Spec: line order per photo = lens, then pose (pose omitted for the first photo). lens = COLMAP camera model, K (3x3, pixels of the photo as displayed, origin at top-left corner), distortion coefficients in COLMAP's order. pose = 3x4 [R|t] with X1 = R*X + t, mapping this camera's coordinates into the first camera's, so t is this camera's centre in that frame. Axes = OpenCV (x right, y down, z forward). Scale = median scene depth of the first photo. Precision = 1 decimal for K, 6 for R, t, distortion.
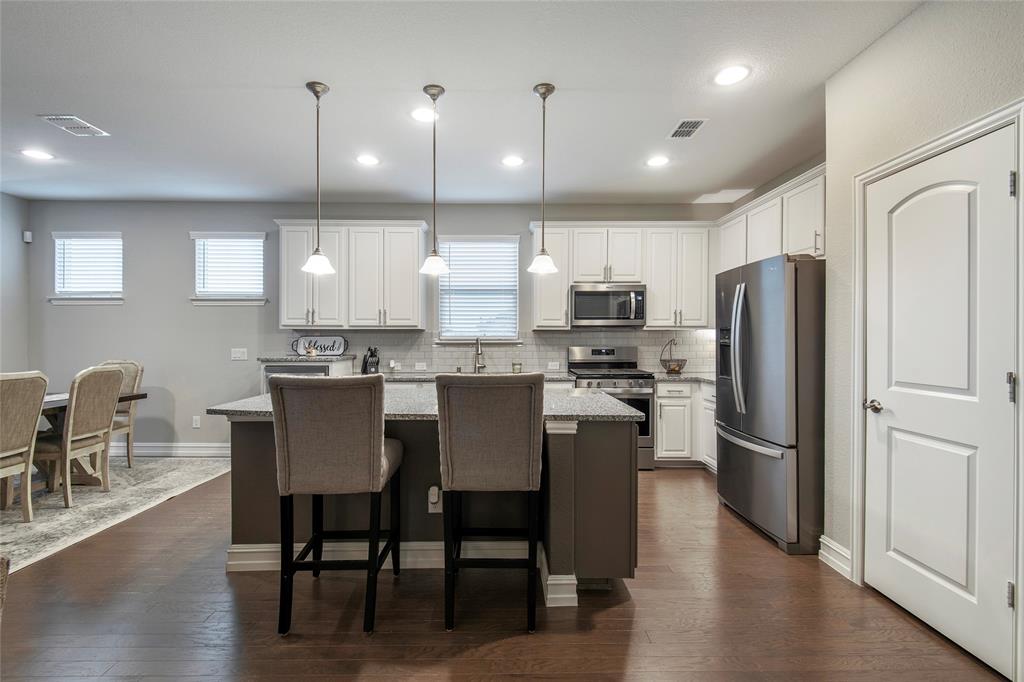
lens RADIAL K [[478.4, 0, 486.8], [0, 478.4, 336.1], [0, 0, 1]] dist [0.011473, -0.006492]
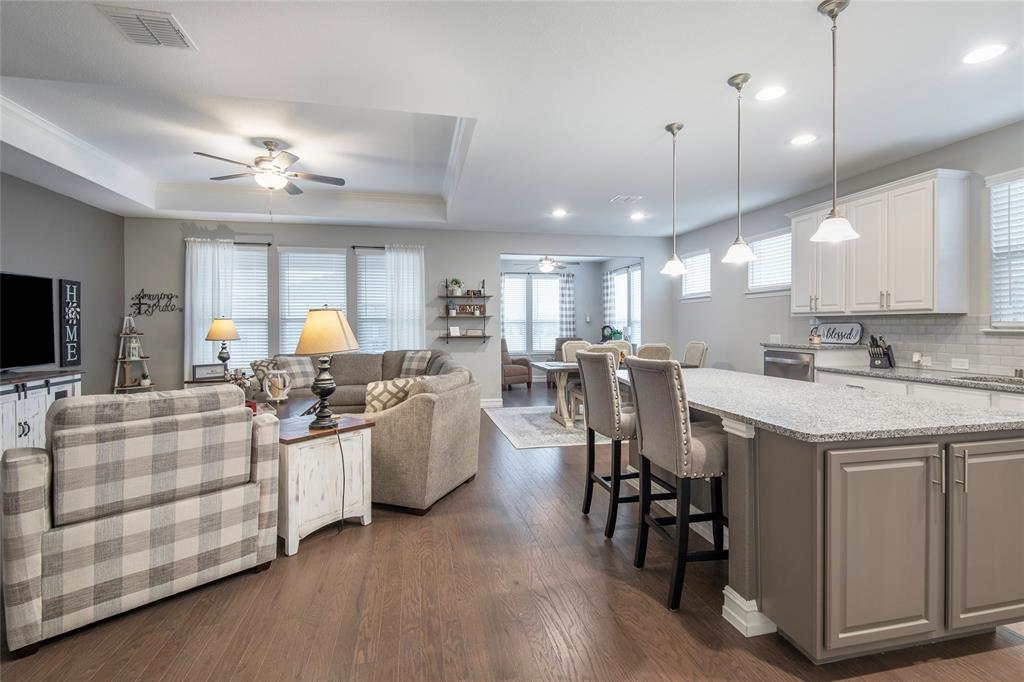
lens RADIAL K [[453.1, 0, 513.7], [0, 453.1, 328.1], [0, 0, 1]] dist [-0.010419, -0.000933]
pose [[0.225184, 0.004175, -0.974307, 0.395876], [0.008442, 0.999945, 0.006236, -0.001273], [0.974280, -0.009629, 0.225137, 0.190684]]
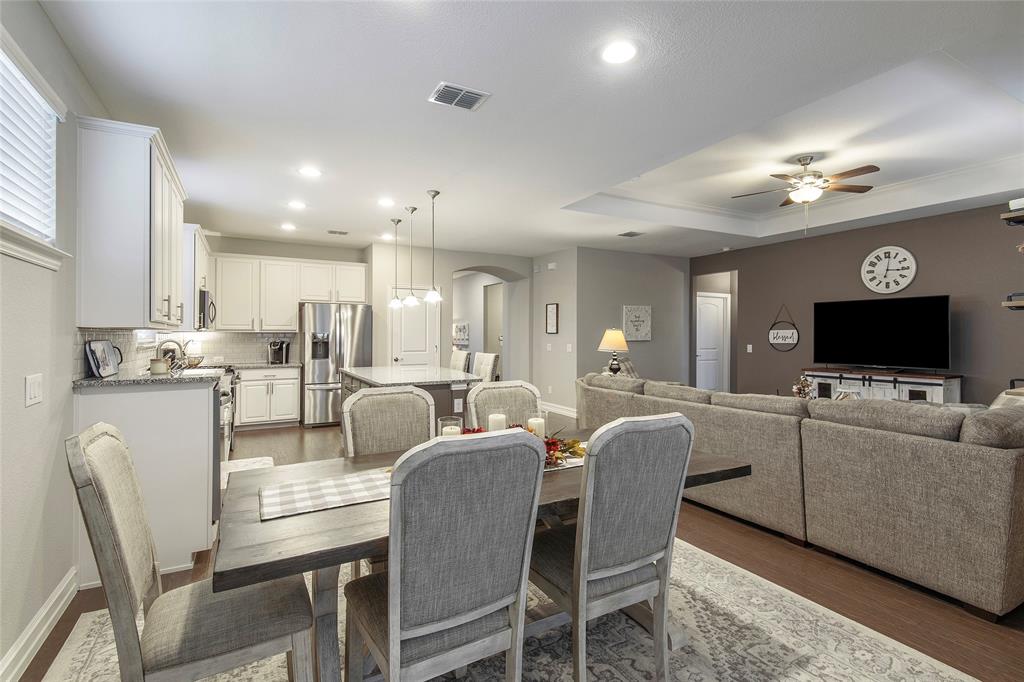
lens RADIAL K [[478.4, 0, 511.7], [0, 478.4, 329.1], [0, 0, 1]] dist [0.011473, -0.006492]
pose [[-0.512566, 0.010086, 0.858588, -1.116824], [-0.003176, 0.999902, -0.013641, -0.006794], [-0.858642, -0.009718, -0.512484, 0.933727]]
